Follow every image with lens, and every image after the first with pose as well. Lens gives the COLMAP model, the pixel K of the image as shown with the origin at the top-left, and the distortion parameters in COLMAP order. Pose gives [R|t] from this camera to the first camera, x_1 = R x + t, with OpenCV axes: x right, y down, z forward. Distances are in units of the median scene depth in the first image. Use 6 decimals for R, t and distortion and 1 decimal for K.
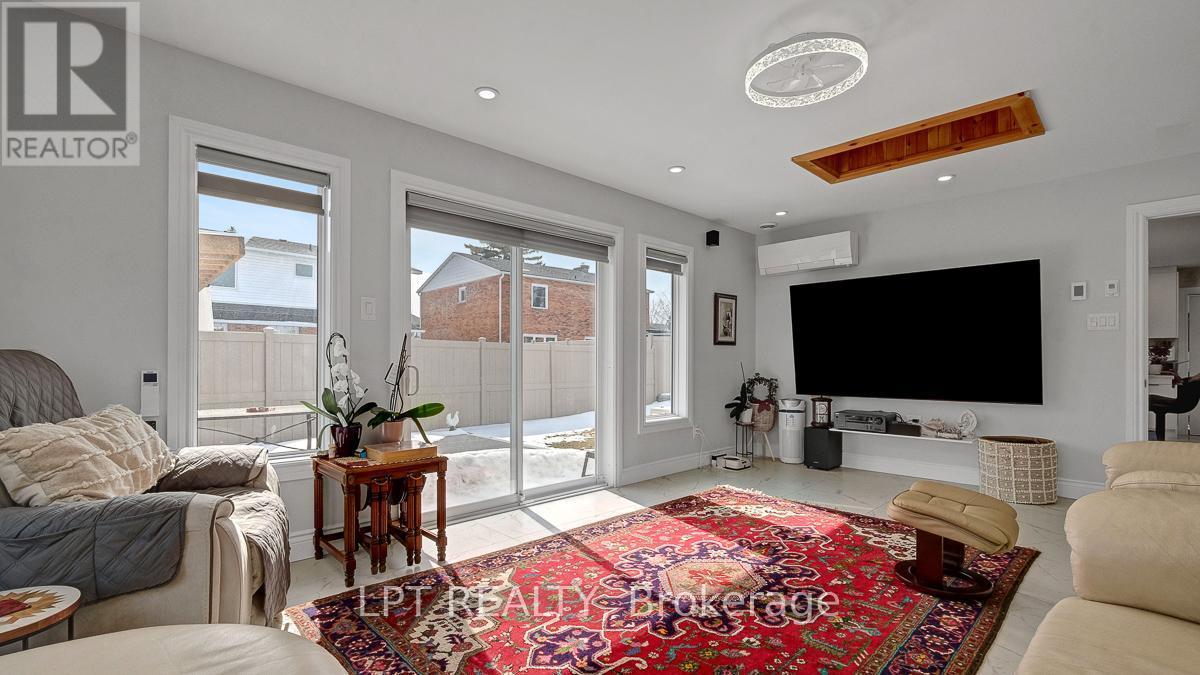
lens RADIAL K [[536.5, 0, 598.8], [0, 536.5, 350.7], [0, 0, 1]] dist [-0.002524, -0.002204]
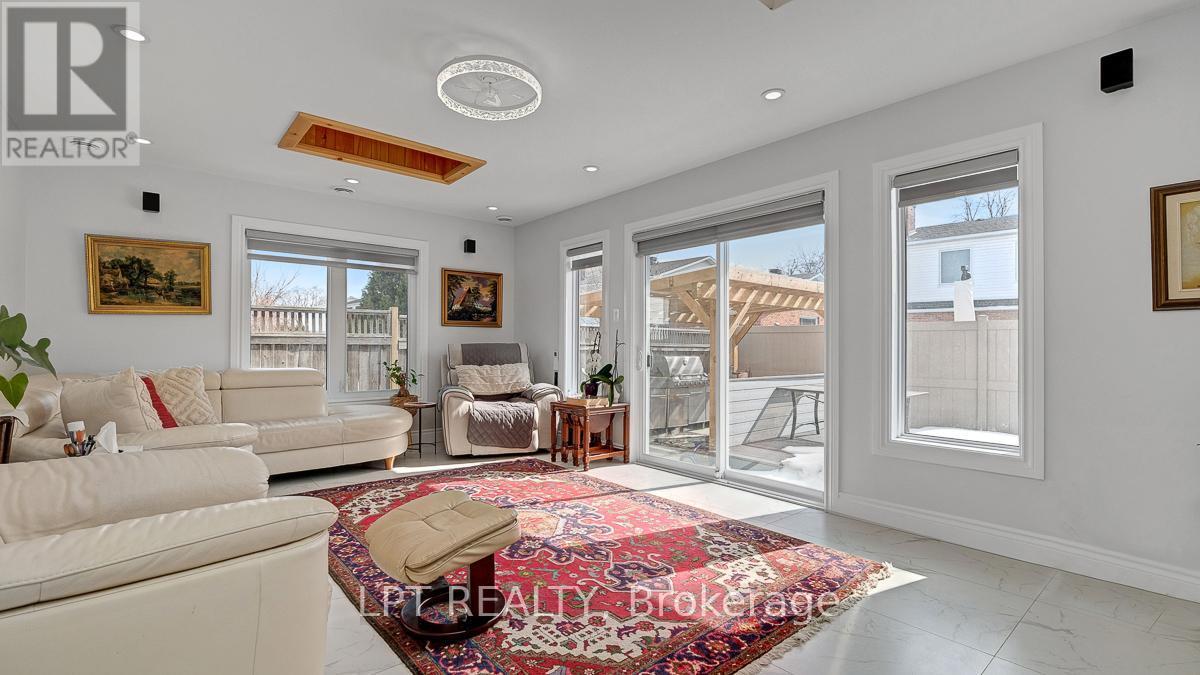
lens RADIAL K [[536.5, 0, 599.3], [0, 536.5, 345.0], [0, 0, 1]] dist [-0.002524, -0.002204]
pose [[-0.079468, -0.008914, -0.996798, 1.193445], [0.012696, 0.999870, -0.009953, 0.026752], [0.996757, -0.013446, -0.079345, 1.068921]]
